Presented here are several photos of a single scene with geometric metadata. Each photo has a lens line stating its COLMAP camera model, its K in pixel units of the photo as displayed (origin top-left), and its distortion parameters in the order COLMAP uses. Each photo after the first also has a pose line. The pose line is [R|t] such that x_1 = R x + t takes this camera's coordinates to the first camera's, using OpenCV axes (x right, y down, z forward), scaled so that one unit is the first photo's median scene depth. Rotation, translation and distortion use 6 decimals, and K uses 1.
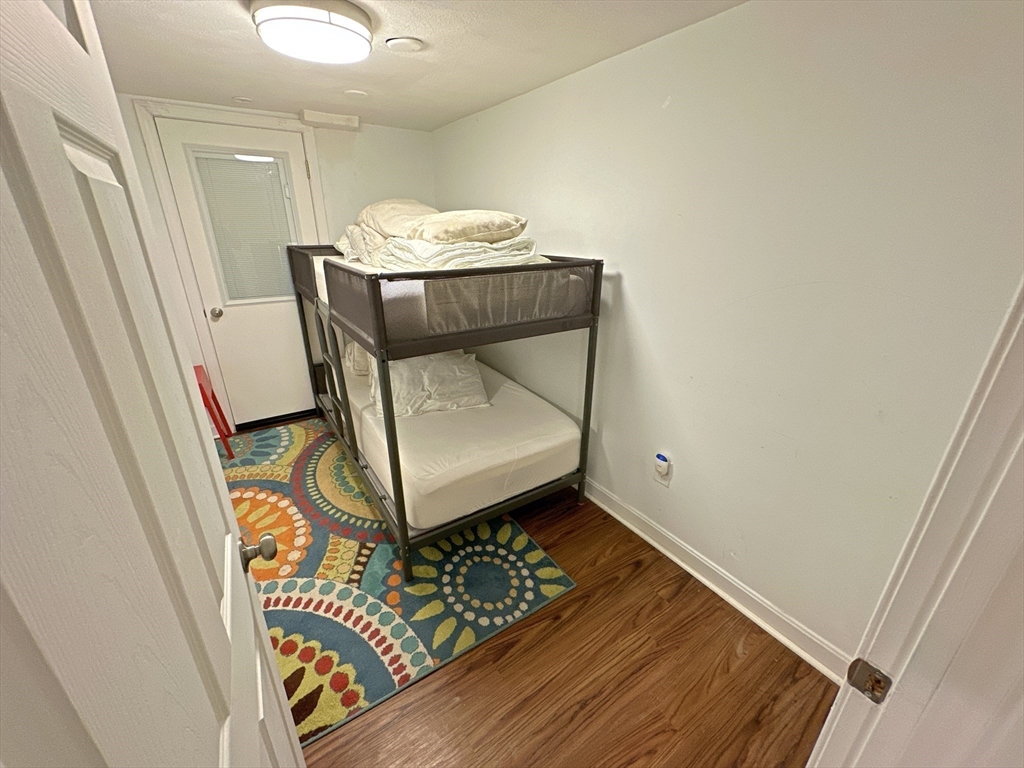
lens RADIAL K [[408.9, 0, 512.0], [0, 408.9, 384.0], [0, 0, 1]] dist [-0.001791, 0.000031]
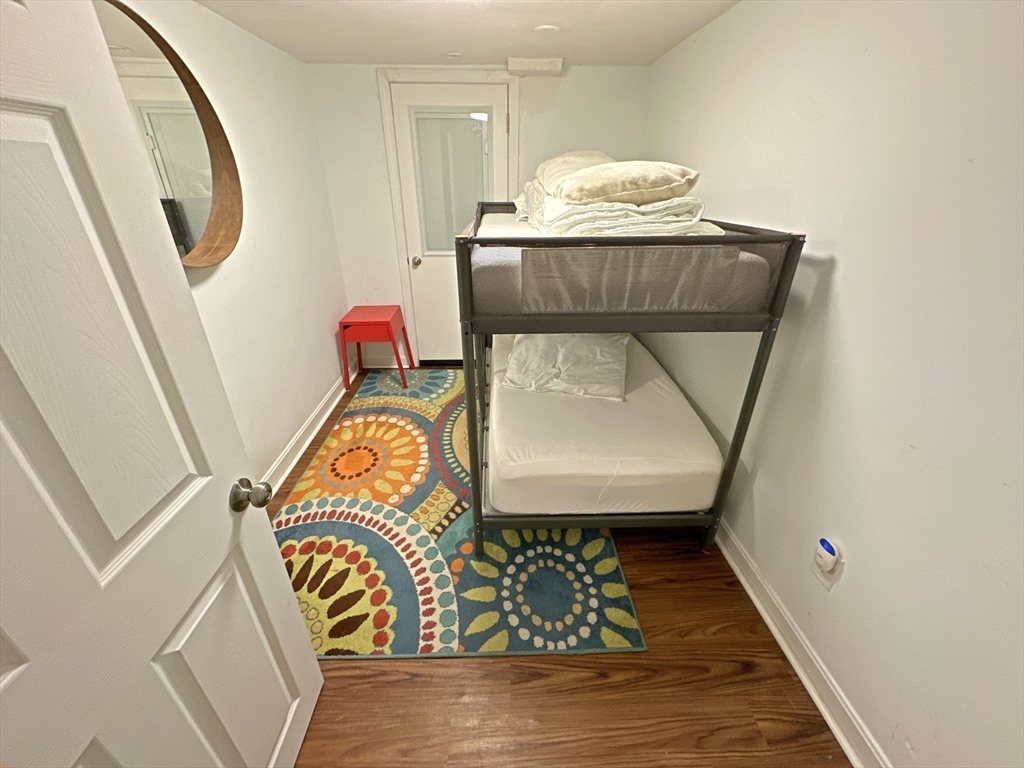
lens RADIAL K [[408.9, 0, 512.0], [0, 408.9, 384.0], [0, 0, 1]] dist [-0.001791, 0.000031]
pose [[0.852168, 0.230595, -0.469719, 0.179864], [-0.187872, 0.972641, 0.136652, -0.068974], [0.488379, -0.028203, 0.872176, 0.180876]]
